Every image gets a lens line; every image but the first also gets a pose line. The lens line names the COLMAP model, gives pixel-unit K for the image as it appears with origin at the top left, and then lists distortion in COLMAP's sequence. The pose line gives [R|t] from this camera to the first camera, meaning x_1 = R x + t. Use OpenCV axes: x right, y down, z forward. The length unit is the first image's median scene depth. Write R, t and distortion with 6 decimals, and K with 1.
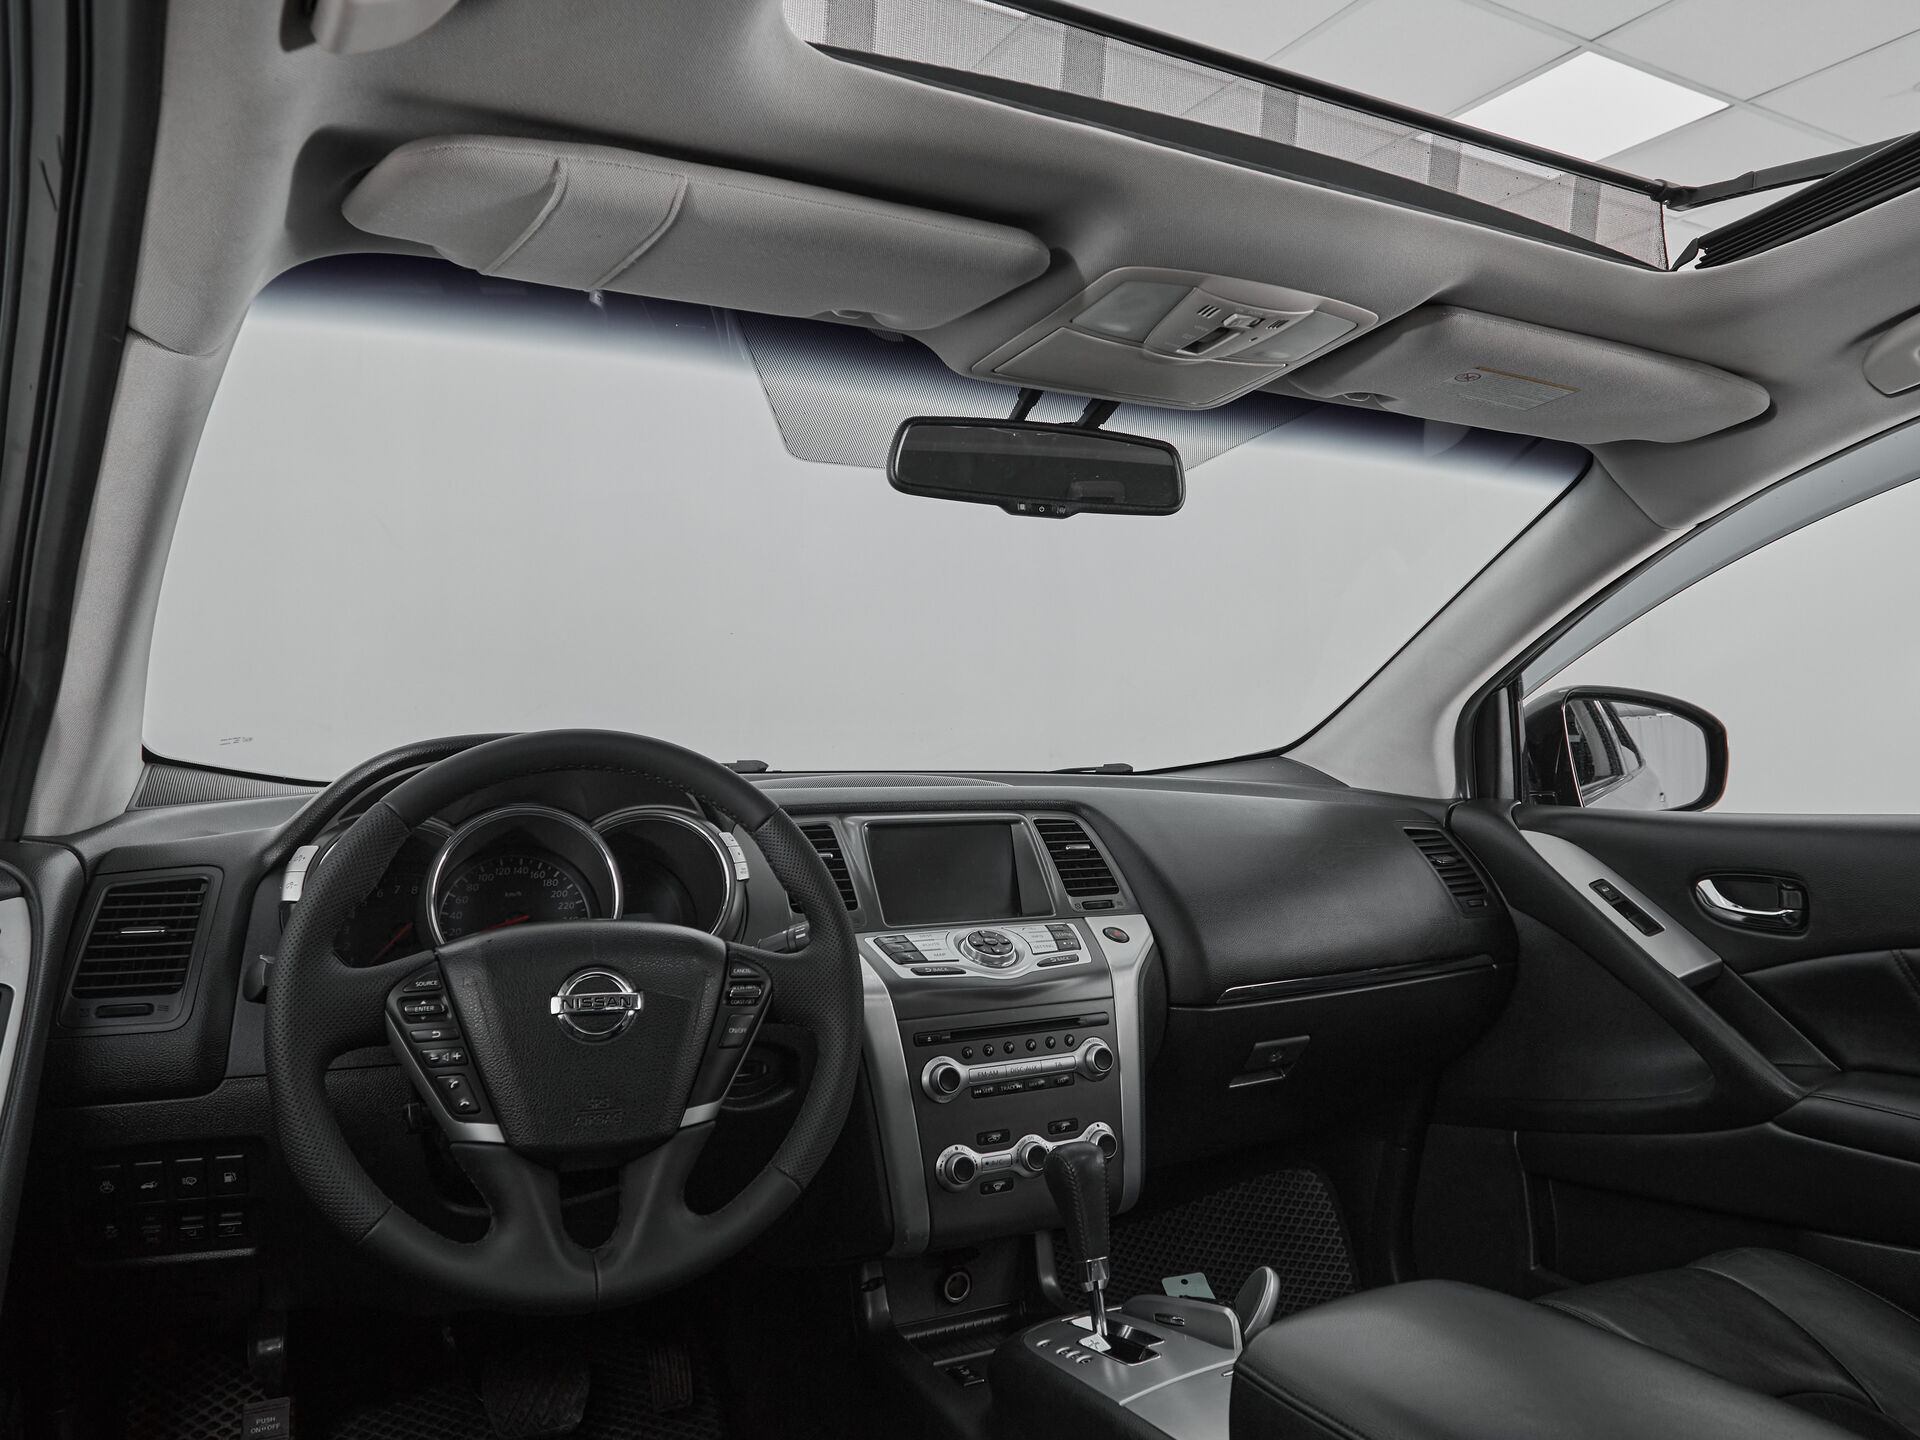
lens RADIAL K [[1374.1, 0, 1046.0], [0, 1374.1, 700.6], [0, 0, 1]] dist [0.002289, 0.001528]
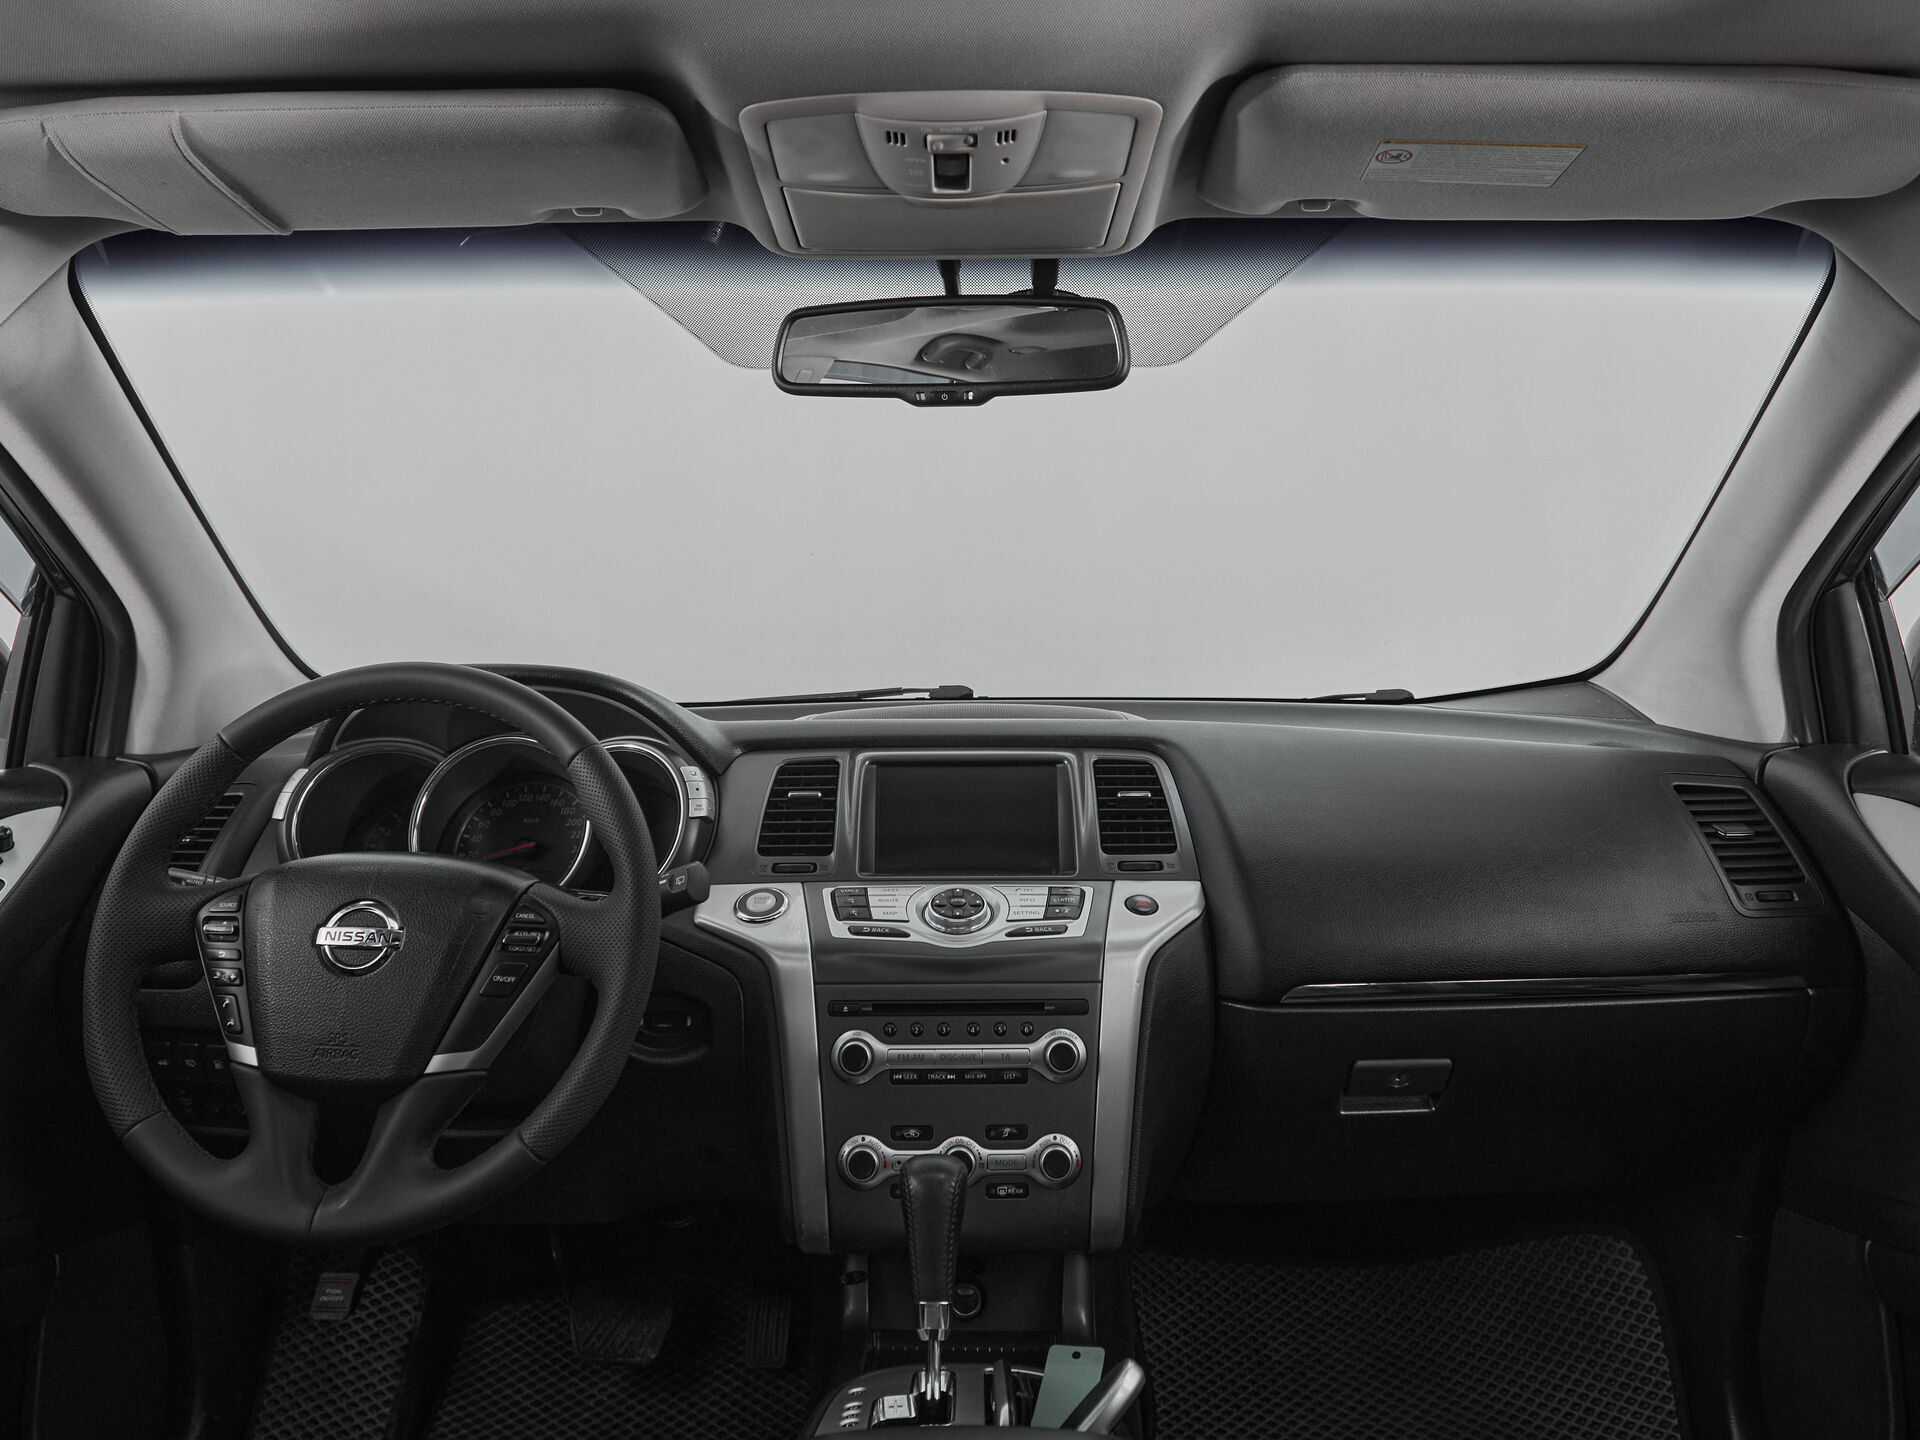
lens RADIAL K [[1443.5, 0, 964.9], [0, 1443.5, 584.0], [0, 0, 1]] dist [0.000763, 0.001343]
pose [[0.869387, -0.033143, -0.493018, 0.438712], [0.022931, 0.999379, -0.026748, 0.000730], [0.493599, 0.011949, 0.869608, 0.226279]]
